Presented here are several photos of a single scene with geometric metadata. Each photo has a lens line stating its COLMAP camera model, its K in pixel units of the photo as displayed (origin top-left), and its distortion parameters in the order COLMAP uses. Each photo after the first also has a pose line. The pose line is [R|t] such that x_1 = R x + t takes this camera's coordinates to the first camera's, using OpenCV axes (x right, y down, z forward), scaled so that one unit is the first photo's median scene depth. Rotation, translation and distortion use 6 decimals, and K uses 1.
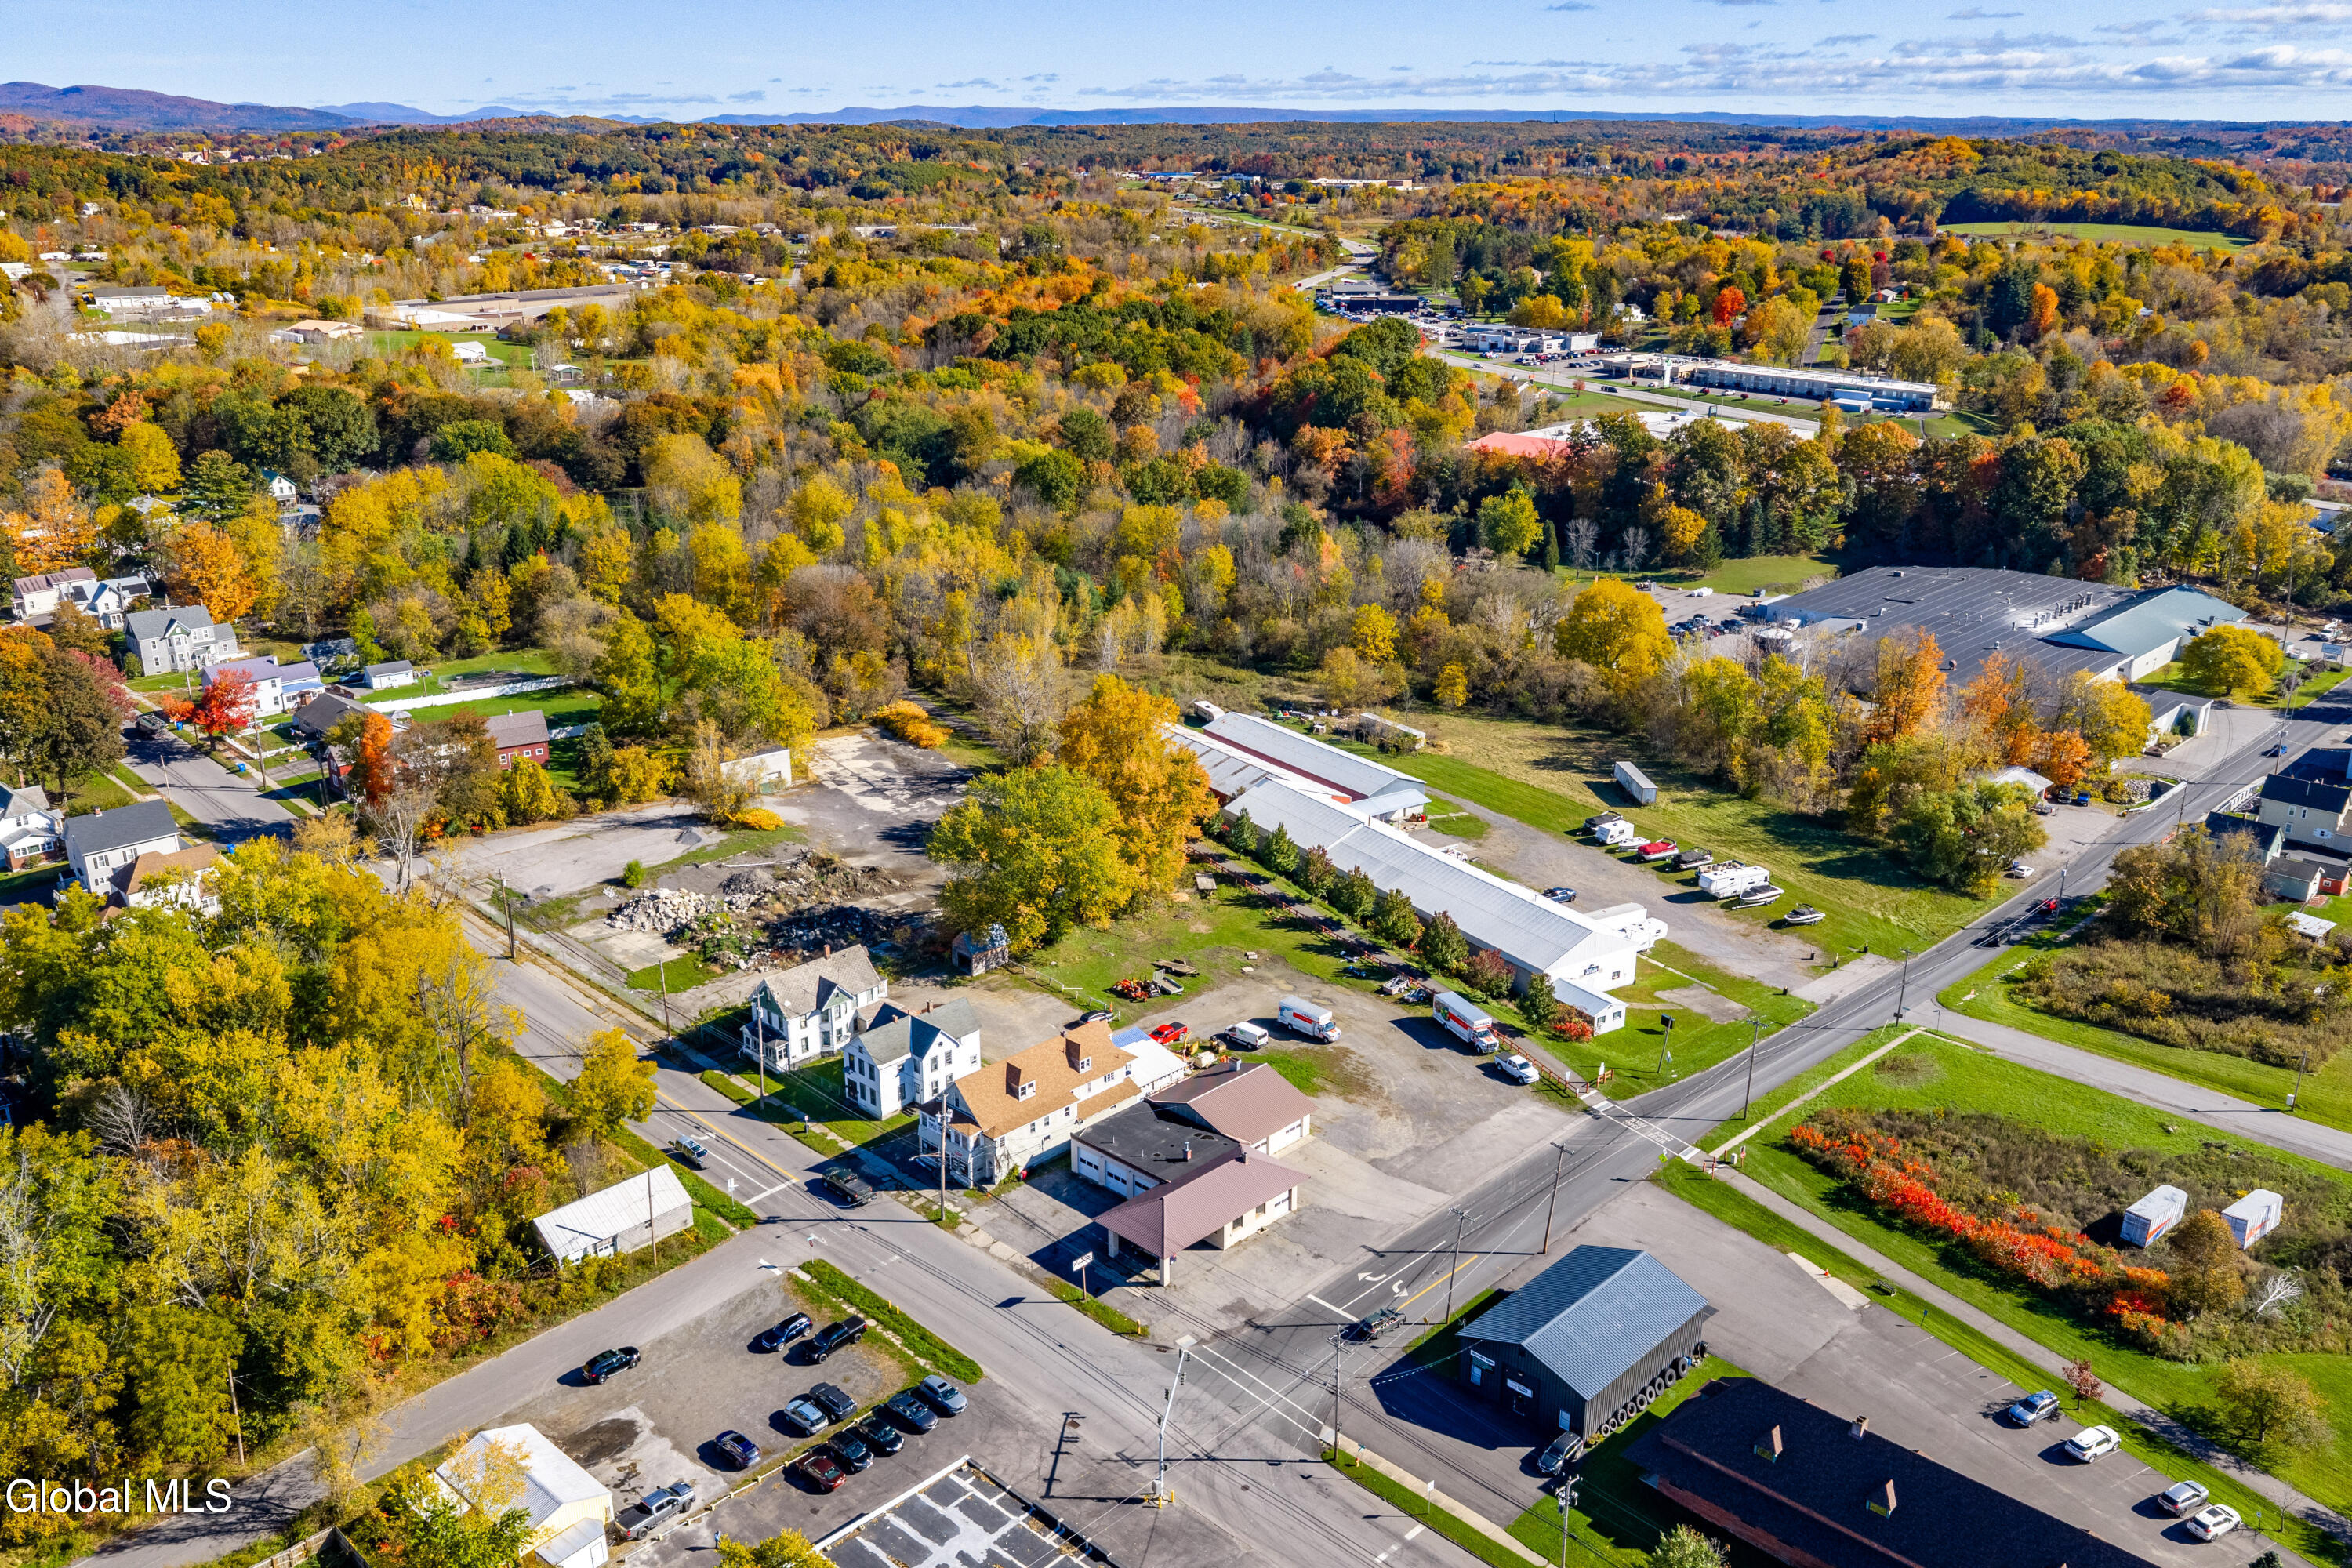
lens RADIAL K [[1947.1, 0, 1176.0], [0, 1947.1, 784.0], [0, 0, 1]] dist [0.050570, -0.108723]
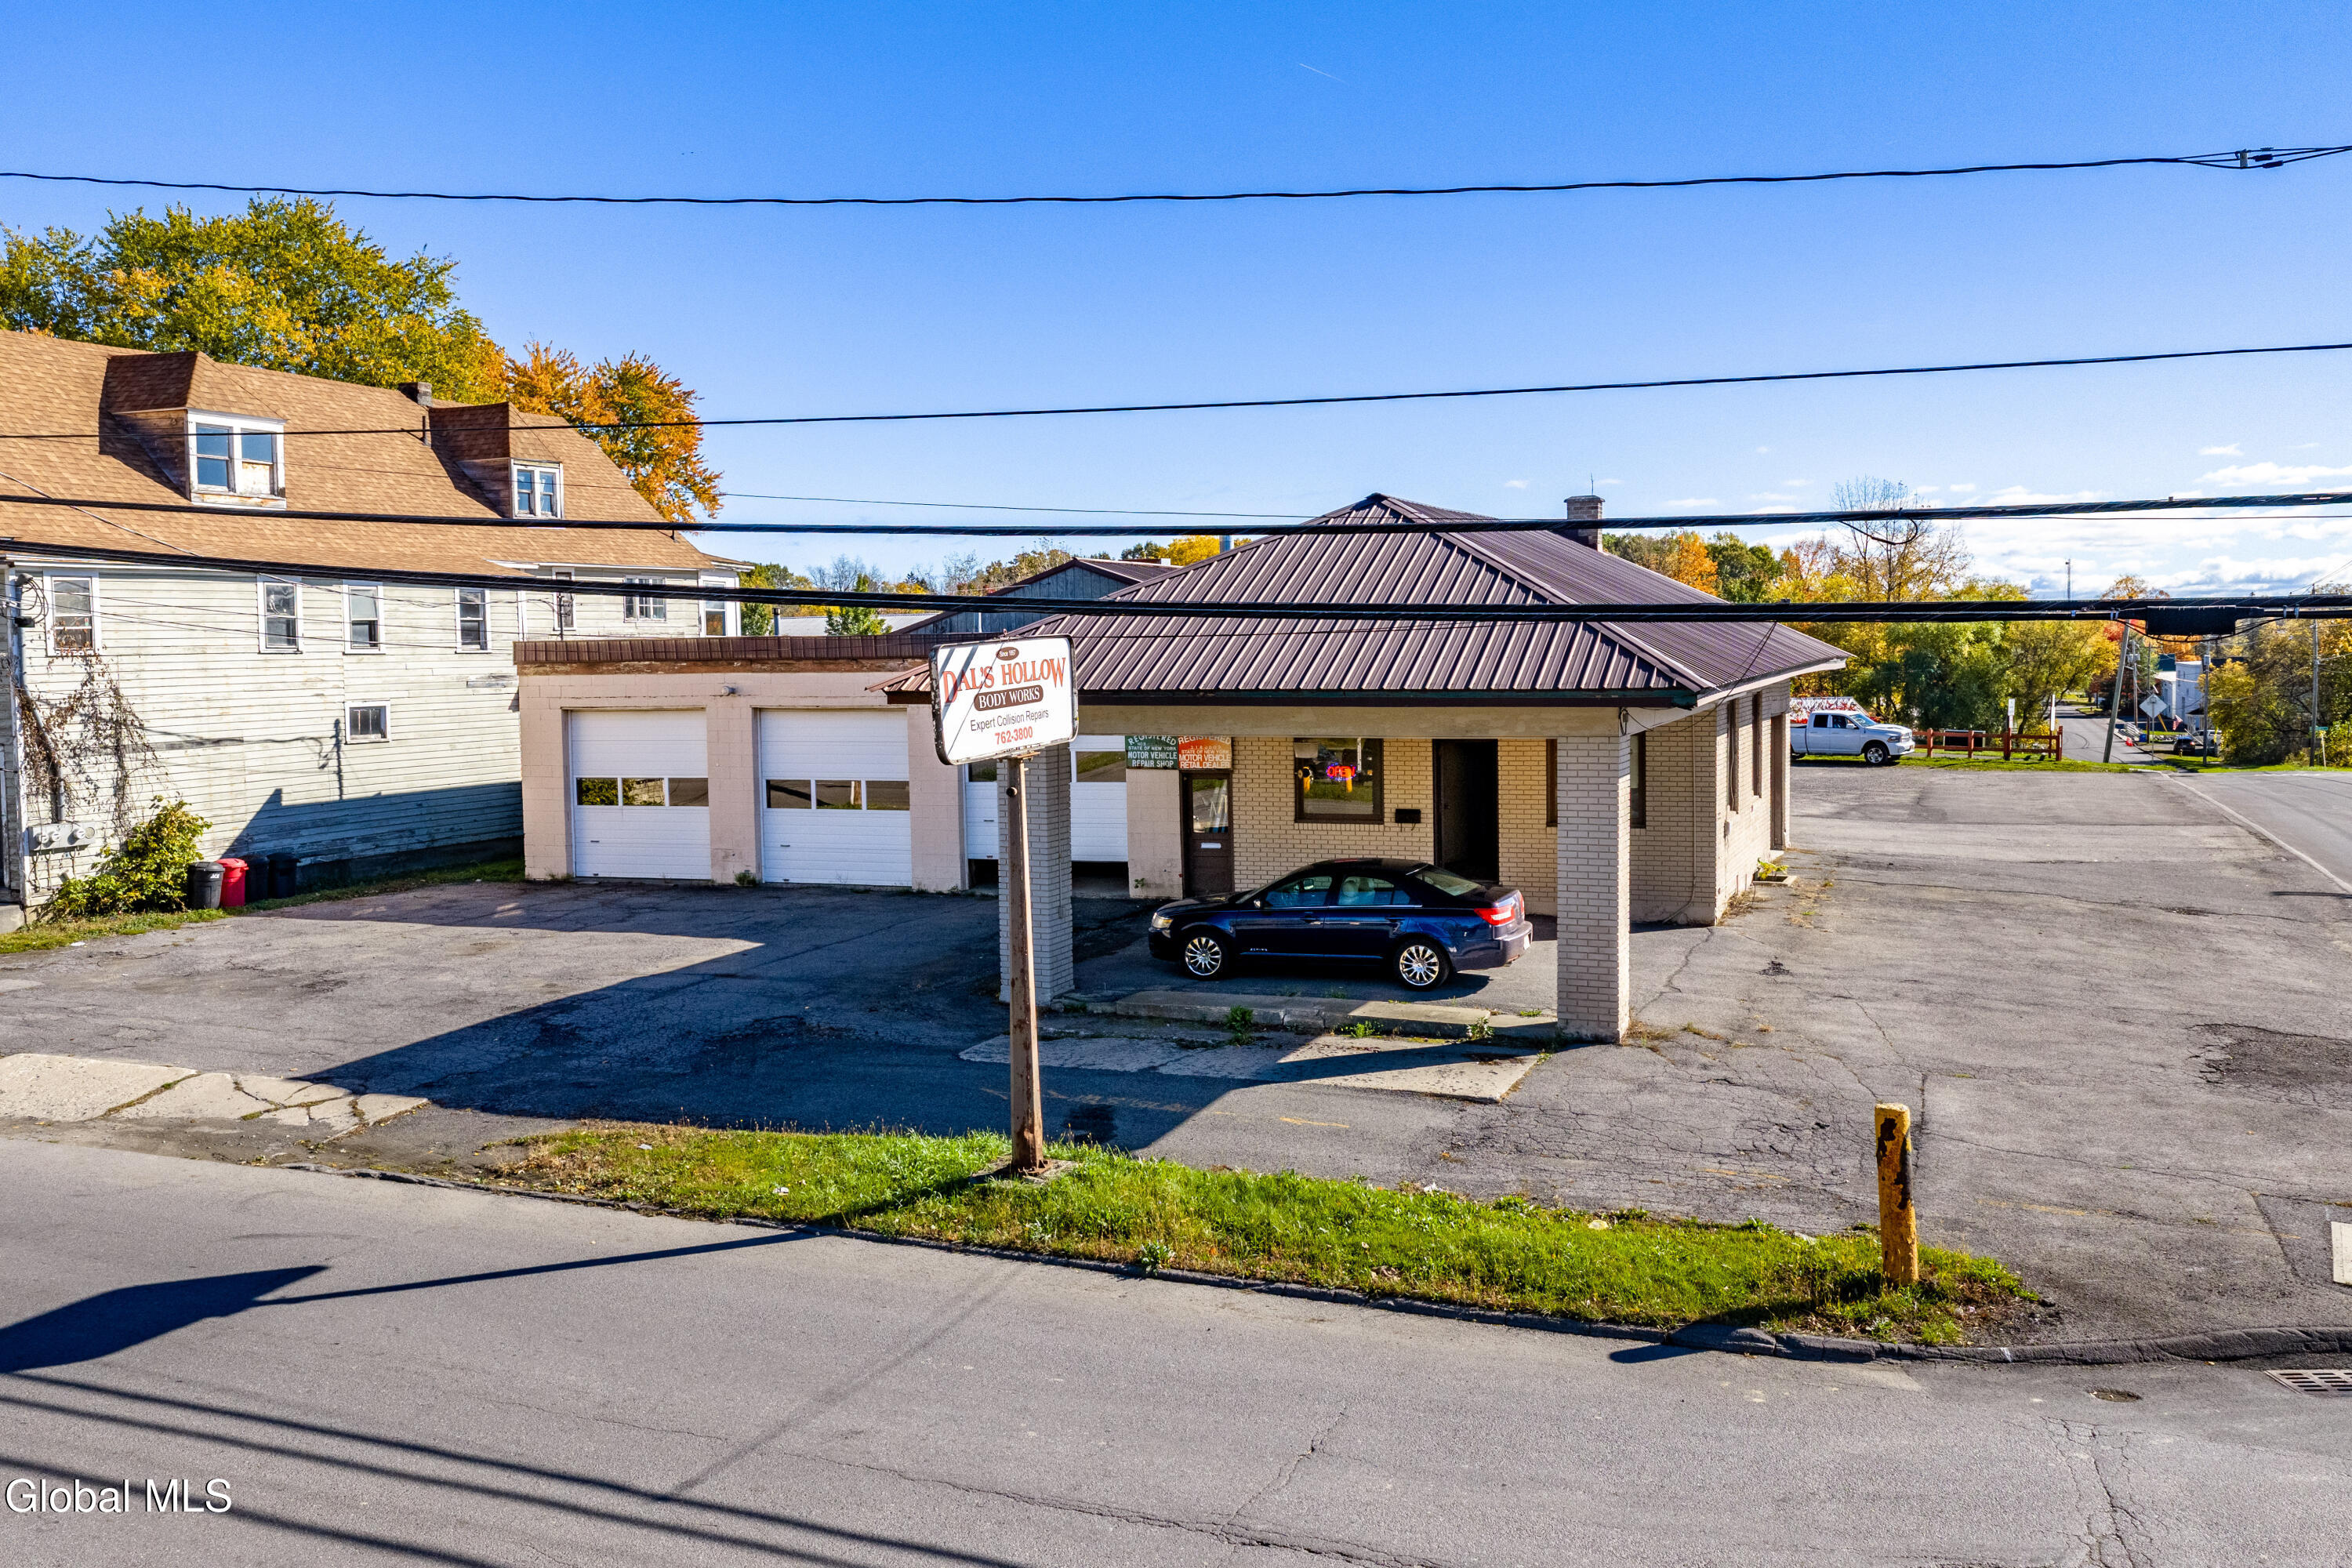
lens RADIAL K [[1982.6, 0, 1176.0], [0, 1982.6, 784.0], [0, 0, 1]] dist [0.044281, -0.005959]
pose [[0.925703, -0.043737, 0.375714, -0.066966], [0.140002, 0.962367, -0.232914, 0.240862], [-0.351388, 0.268210, 0.896989, 0.812925]]
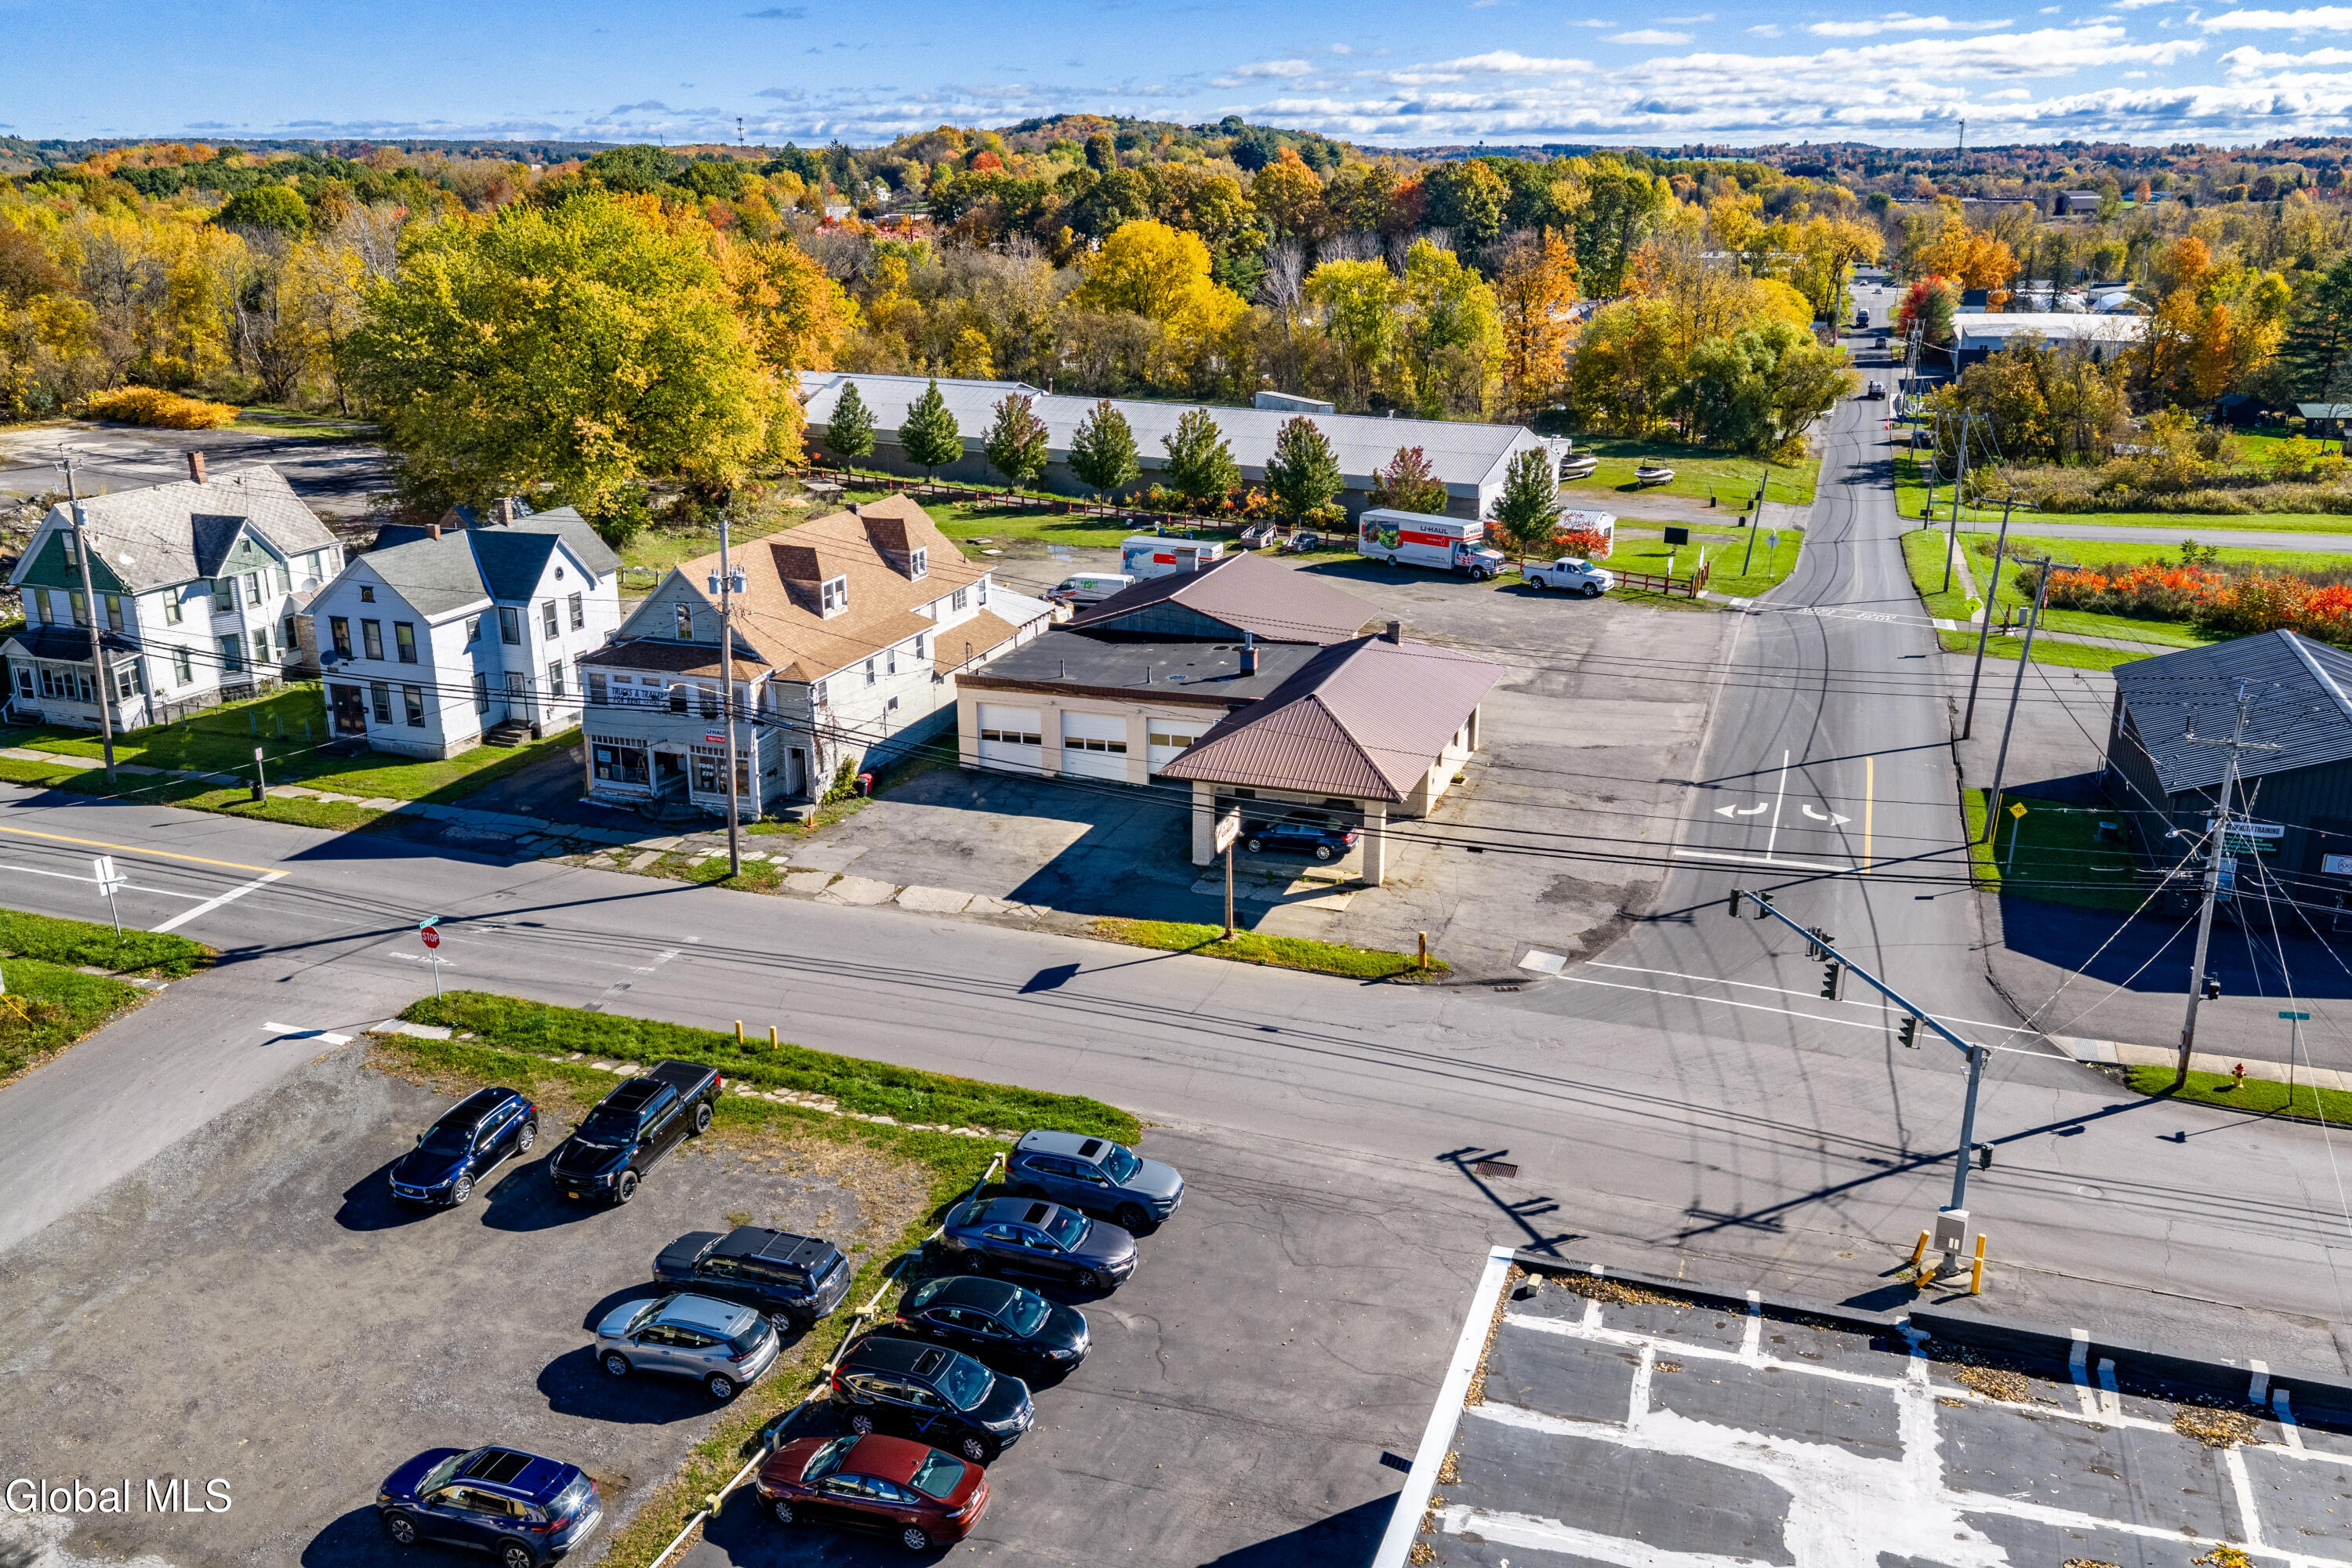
lens RADIAL K [[1947.1, 0, 1176.0], [0, 1947.1, 784.0], [0, 0, 1]] dist [0.050570, -0.108723]
pose [[0.907001, -0.131006, 0.400232, -0.185195], [0.140250, 0.990096, 0.006250, 0.205806], [-0.397087, 0.050464, 0.916392, 0.580787]]
